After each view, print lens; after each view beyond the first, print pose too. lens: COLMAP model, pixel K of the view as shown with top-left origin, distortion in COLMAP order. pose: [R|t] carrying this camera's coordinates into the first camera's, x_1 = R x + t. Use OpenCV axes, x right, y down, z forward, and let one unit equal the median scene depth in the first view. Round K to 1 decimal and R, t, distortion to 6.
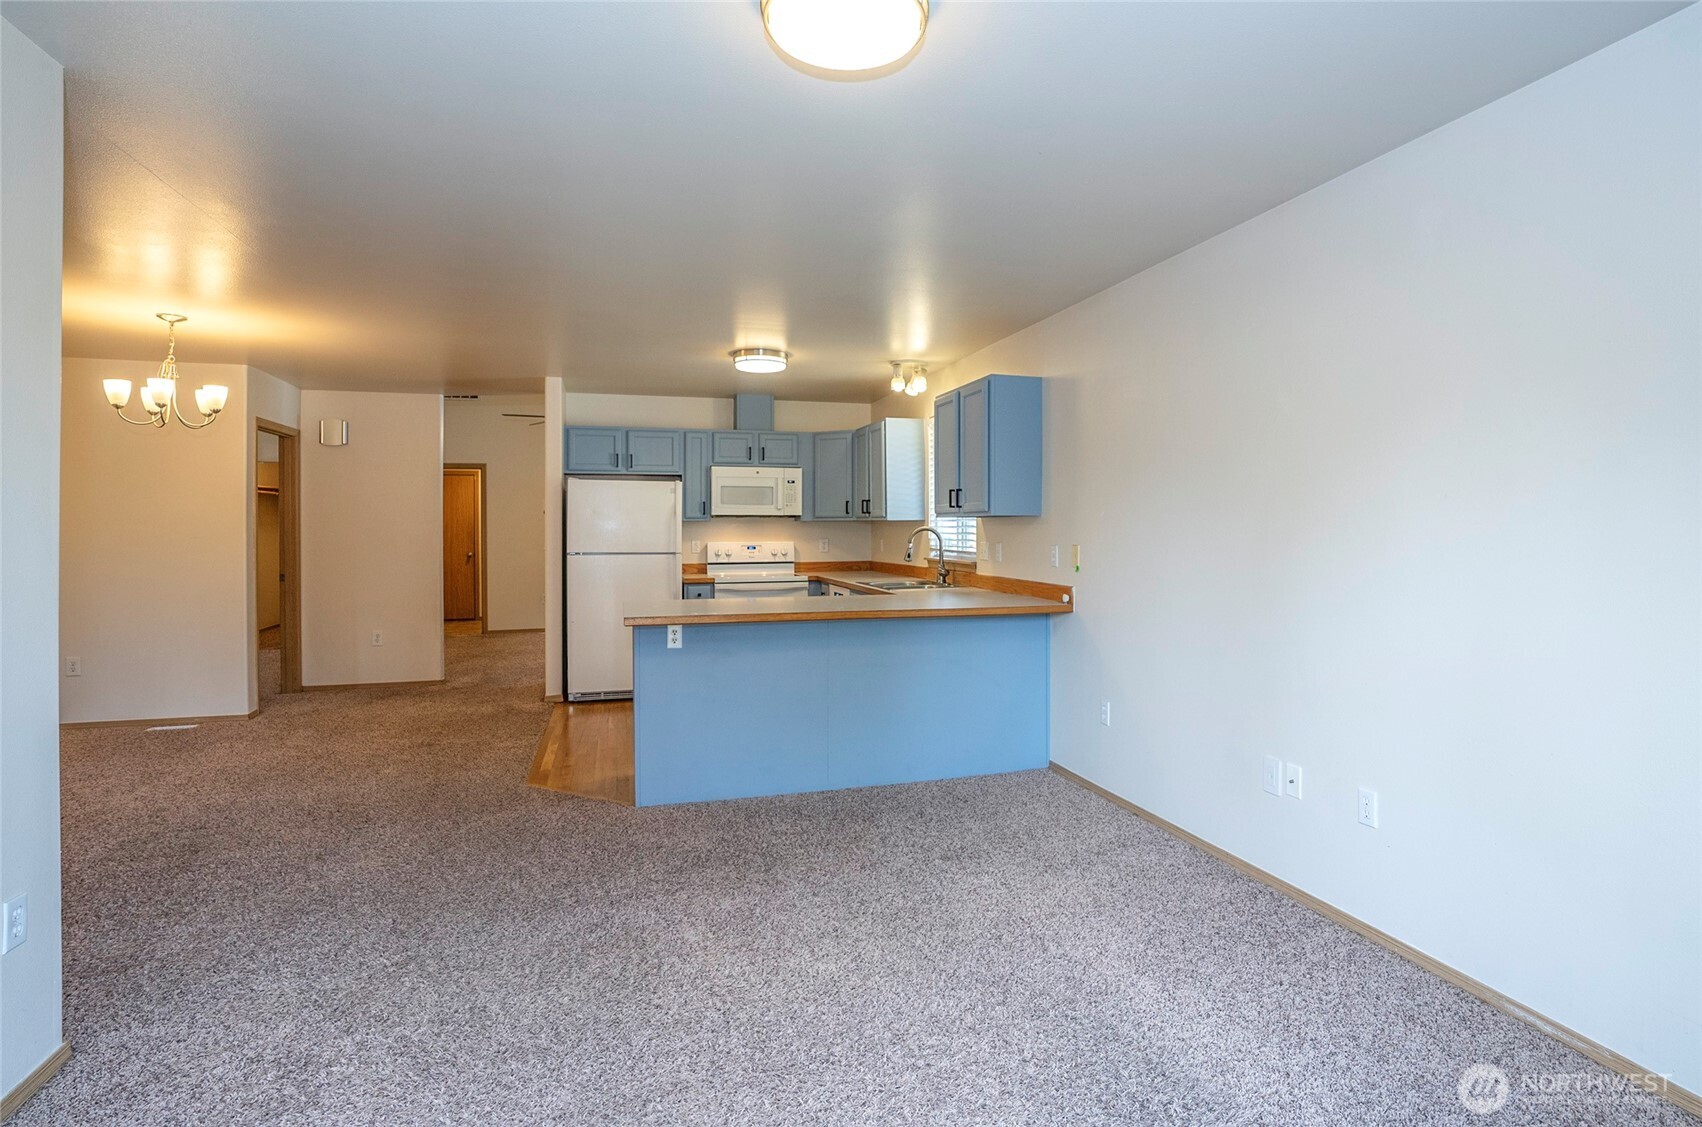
lens RADIAL K [[815.9, 0, 857.3], [0, 815.9, 548.8], [0, 0, 1]] dist [-0.069800, 0.029710]
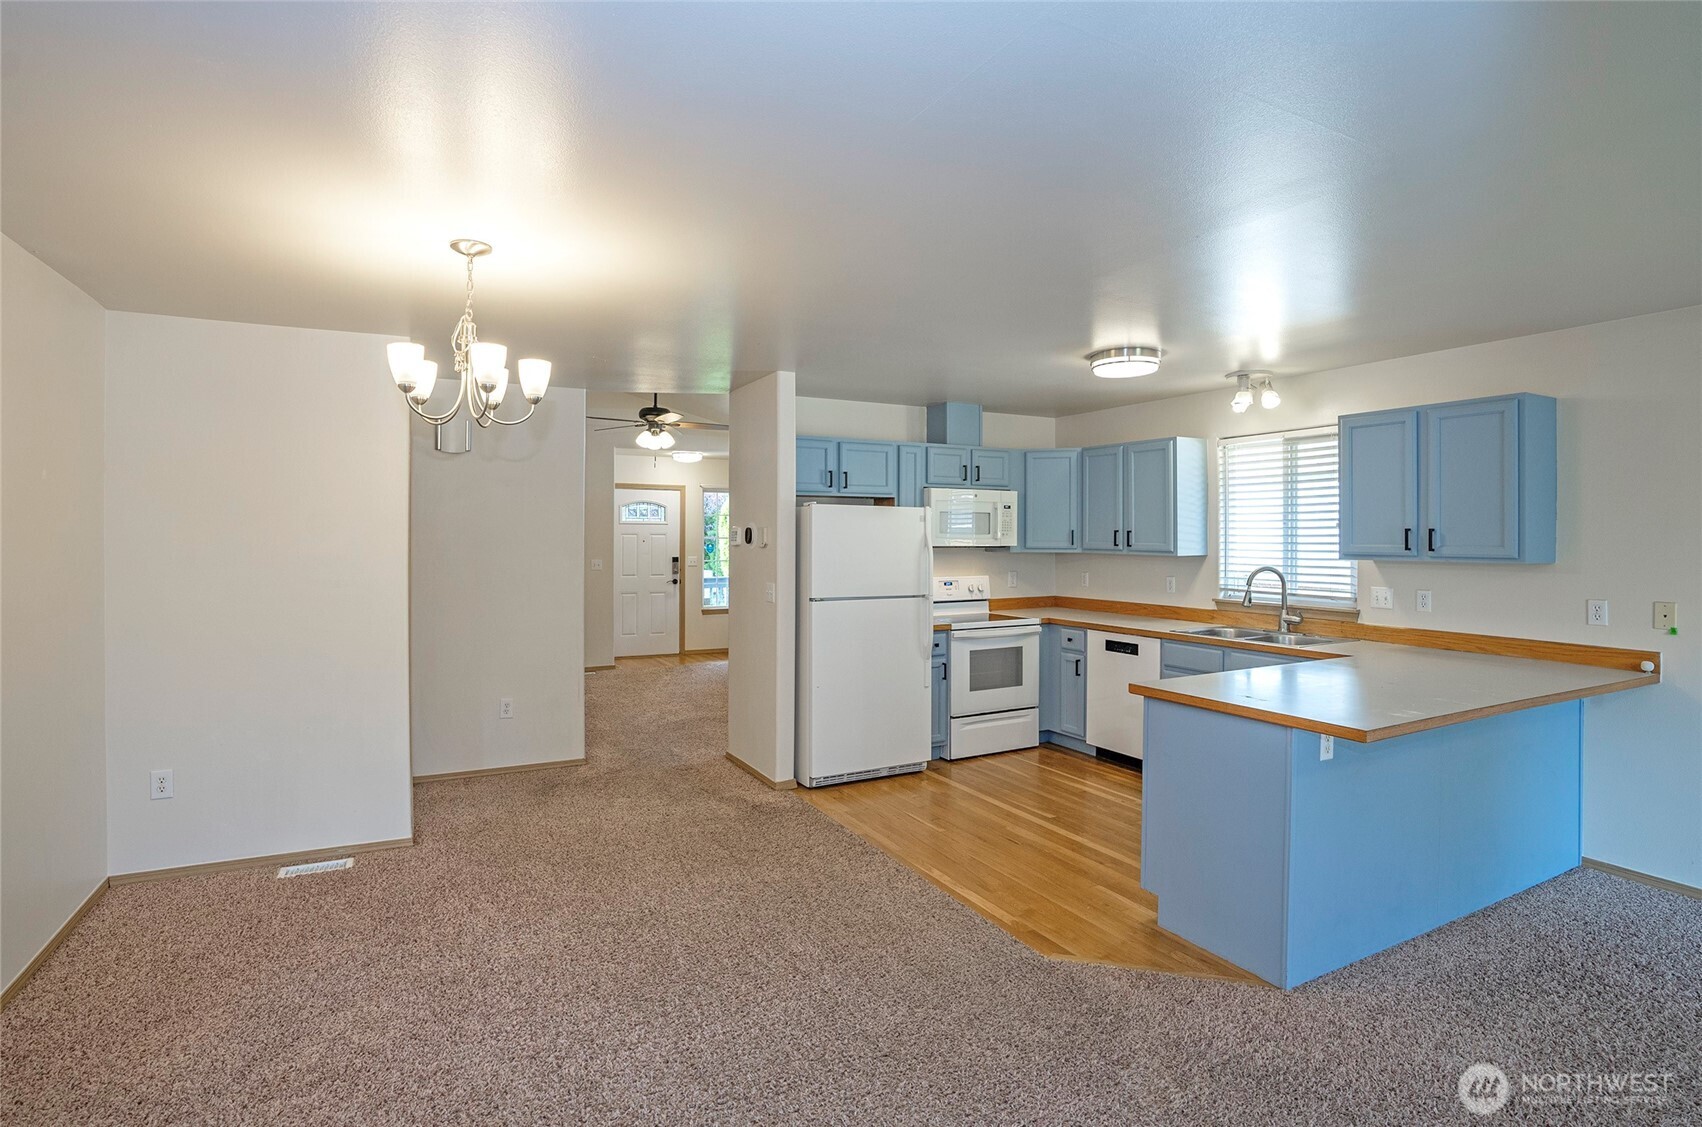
lens RADIAL K [[792.0, 0, 756.3], [0, 792.0, 552.4], [0, 0, 1]] dist [-0.037448, 0.000737]
pose [[0.990719, -0.000163, 0.135928, -0.466343], [0.000580, 0.999995, -0.003031, -0.033208], [-0.135927, 0.003082, 0.990714, 0.226633]]
